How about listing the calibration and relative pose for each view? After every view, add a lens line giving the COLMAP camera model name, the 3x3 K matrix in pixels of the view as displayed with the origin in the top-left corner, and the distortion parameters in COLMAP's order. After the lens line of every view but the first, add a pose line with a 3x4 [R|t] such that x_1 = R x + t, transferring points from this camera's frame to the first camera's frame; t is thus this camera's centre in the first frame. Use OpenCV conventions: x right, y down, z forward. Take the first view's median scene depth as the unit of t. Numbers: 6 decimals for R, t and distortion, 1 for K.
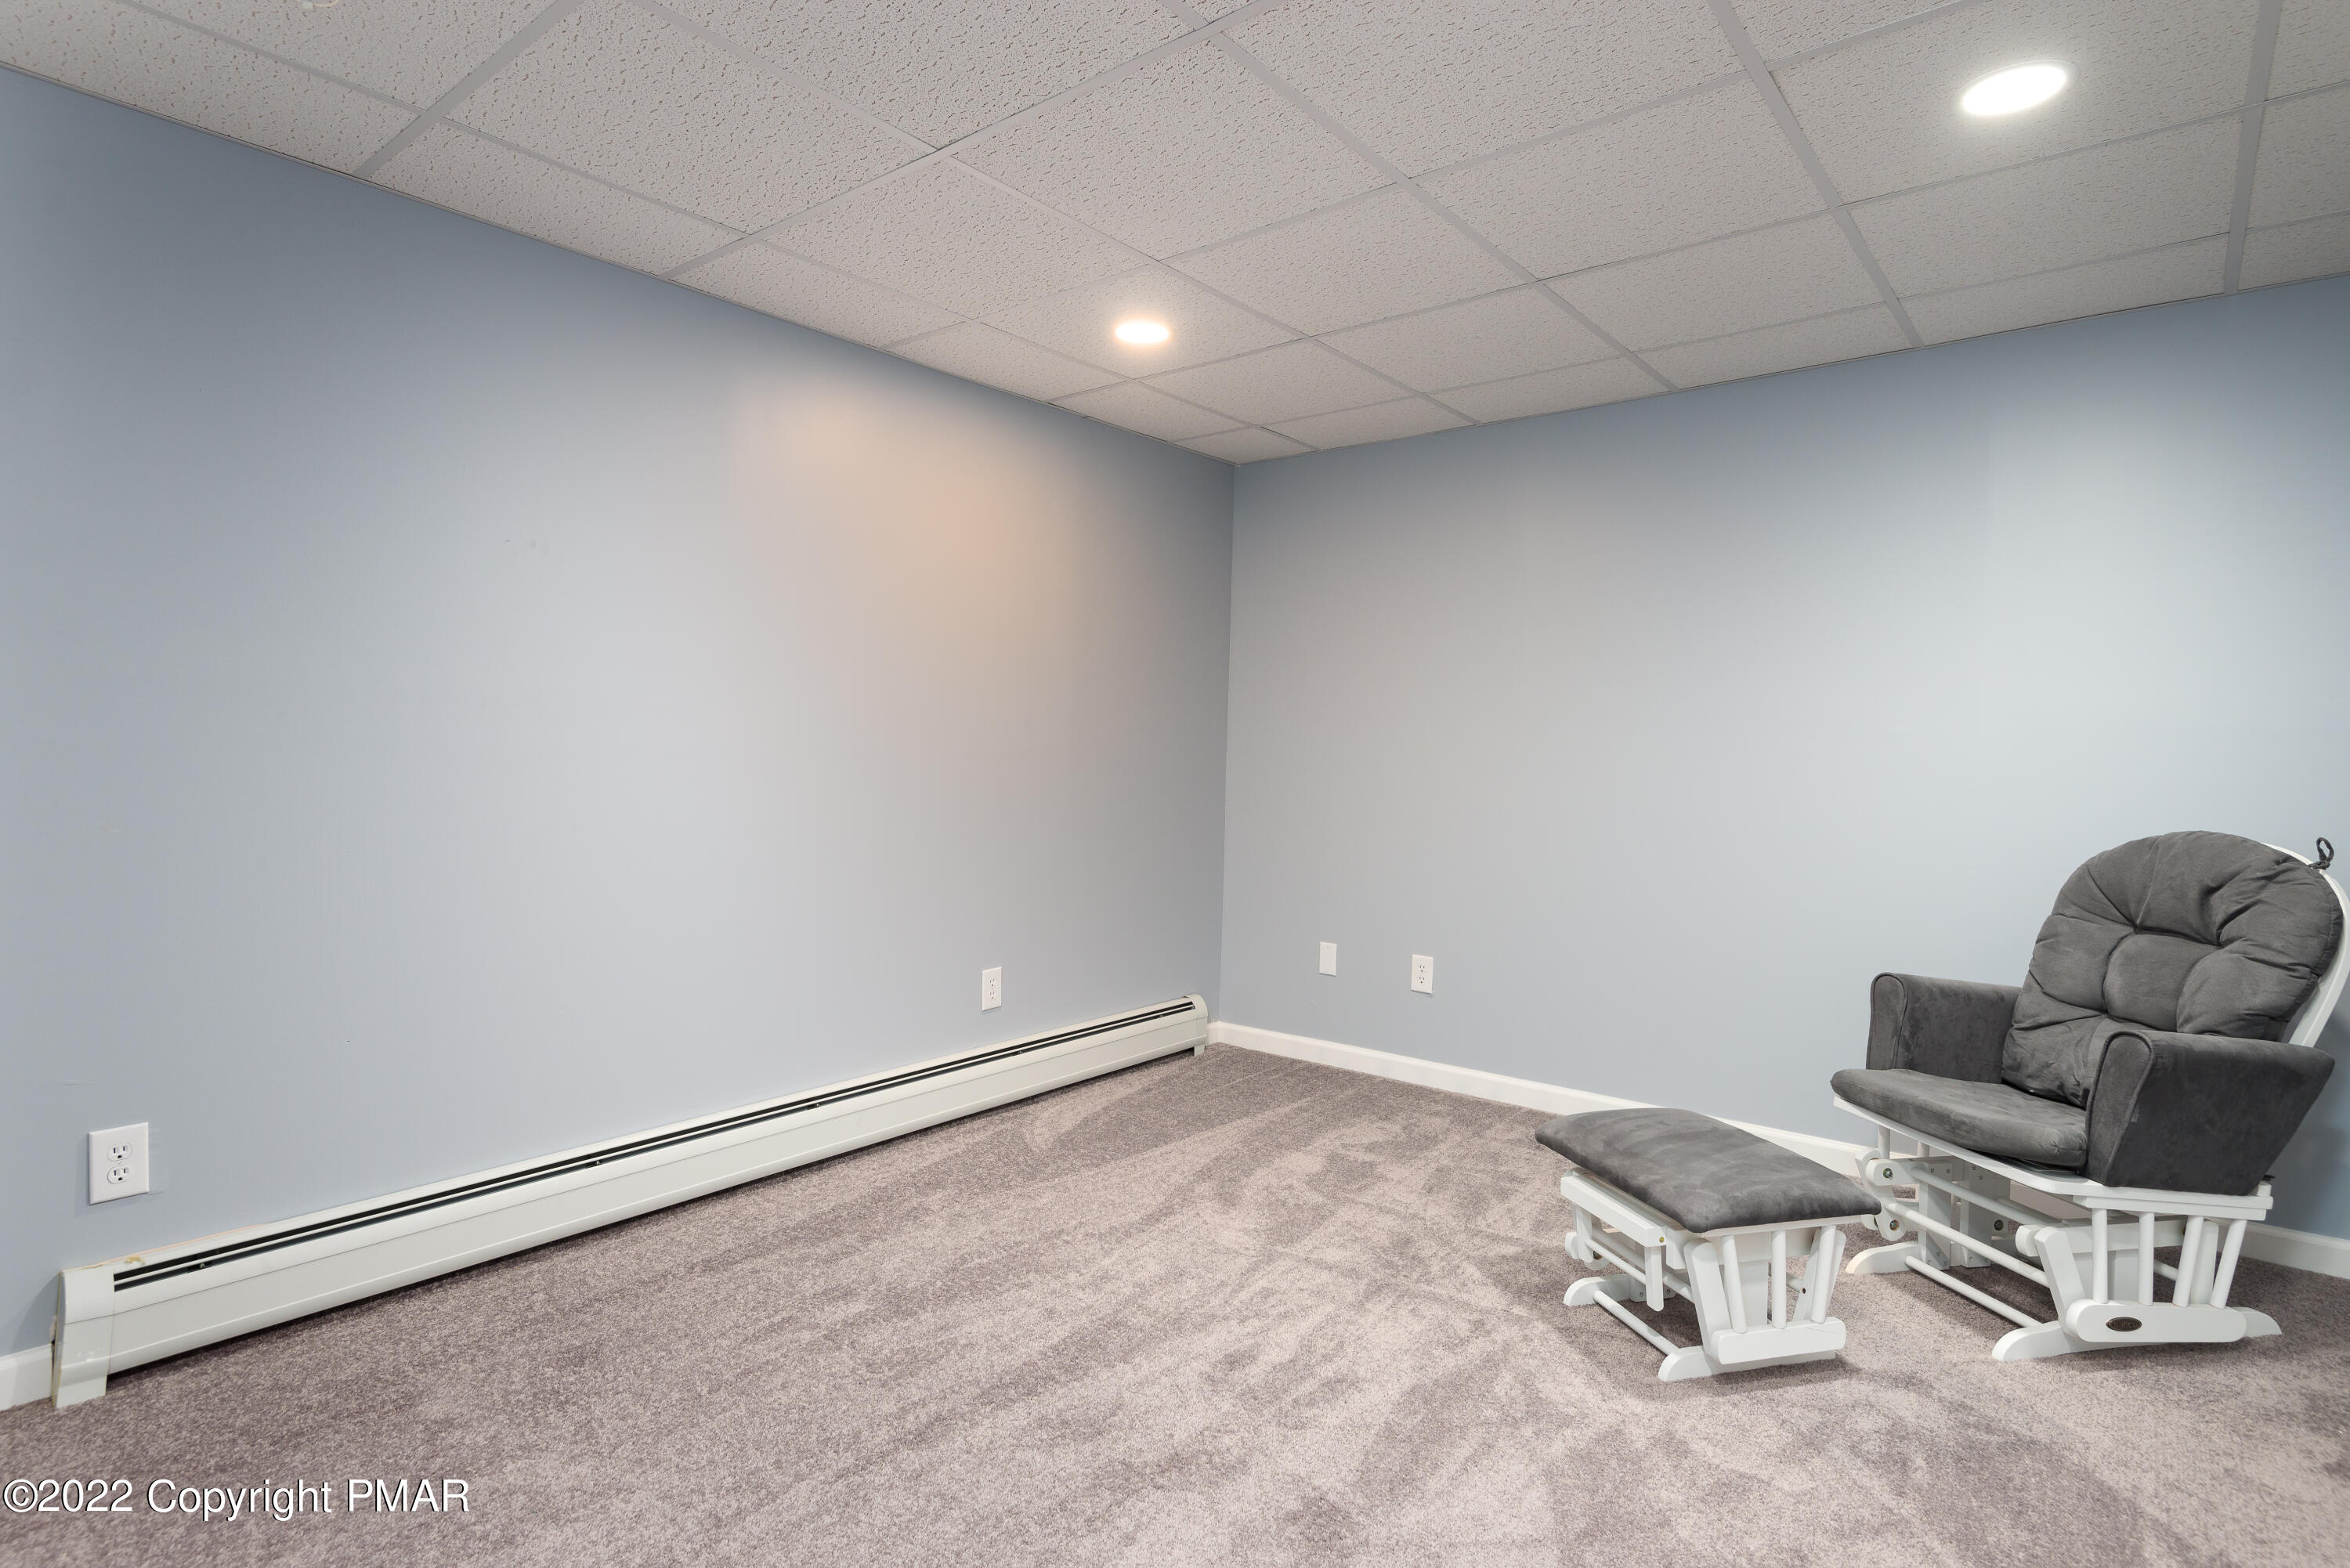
lens RADIAL K [[1225.5, 0, 1173.5], [0, 1225.5, 817.8], [0, 0, 1]] dist [0.003098, 0.000952]
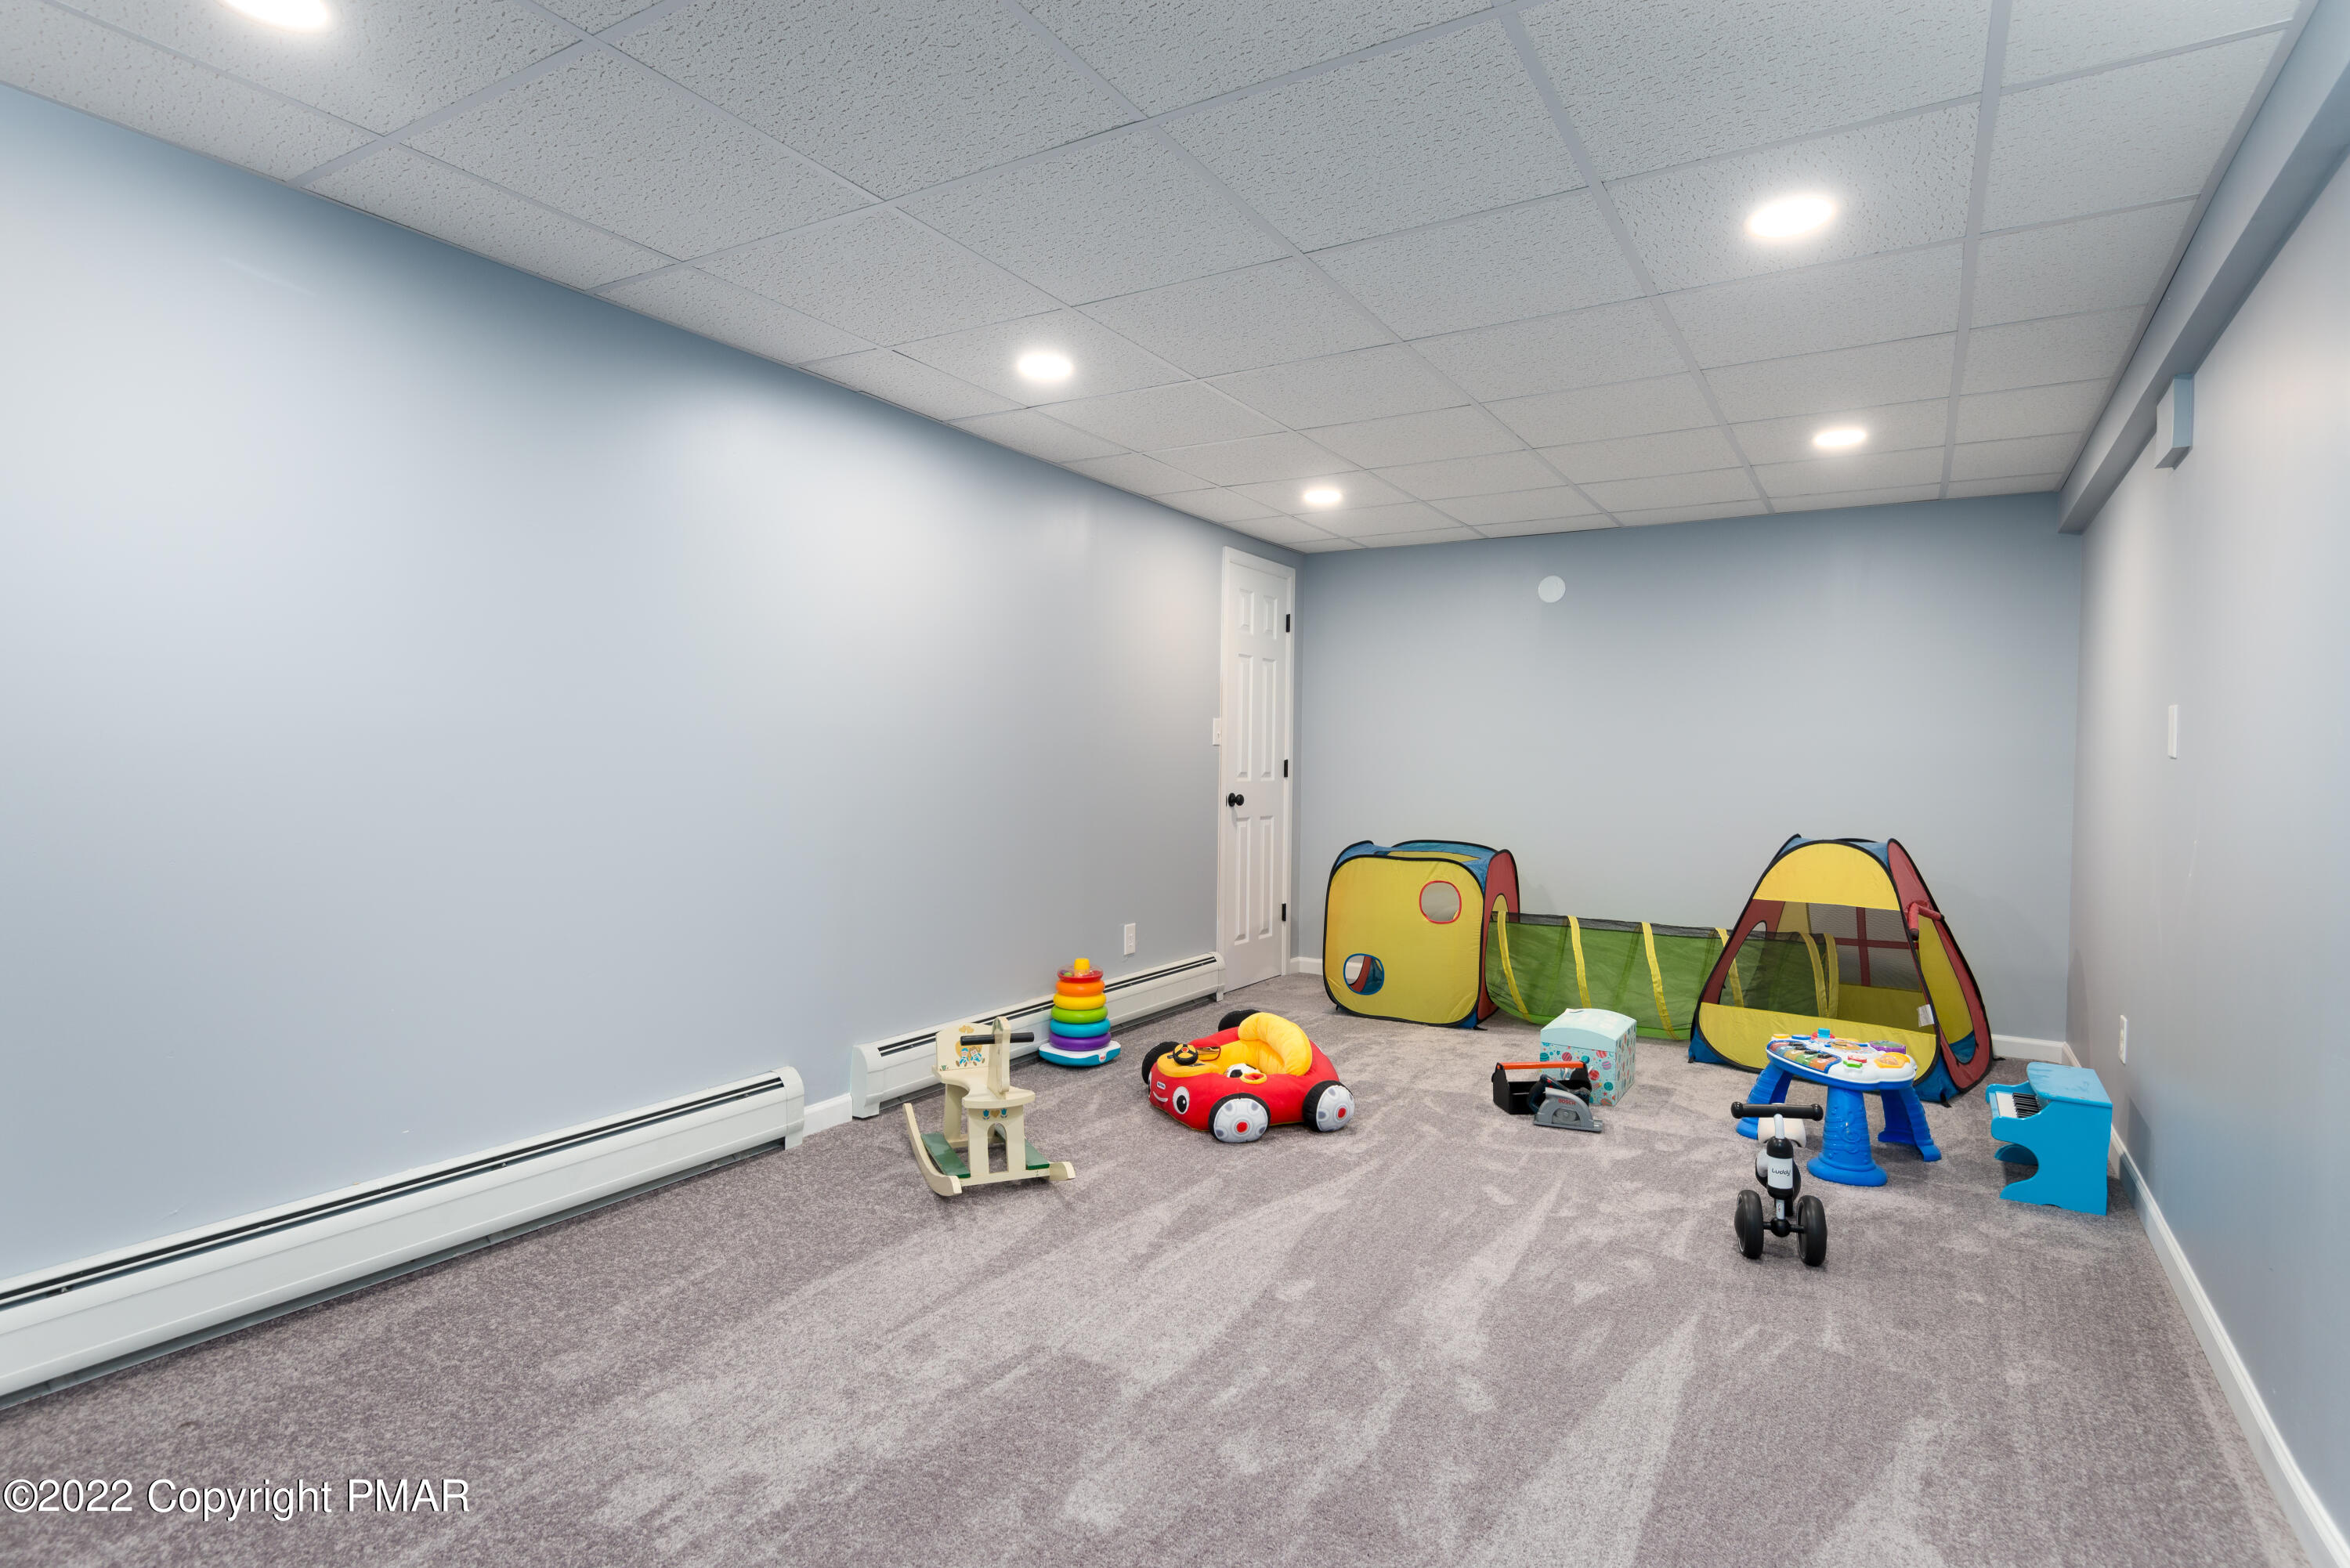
lens RADIAL K [[1243.0, 0, 1175.0], [0, 1243.0, 784.0], [0, 0, 1]] dist [0.057003, -0.045329]
pose [[0.989228, 0.001362, 0.146373, -0.098001], [0.003080, 0.999542, -0.030116, 0.006038], [-0.146347, 0.030242, 0.988771, -0.122228]]
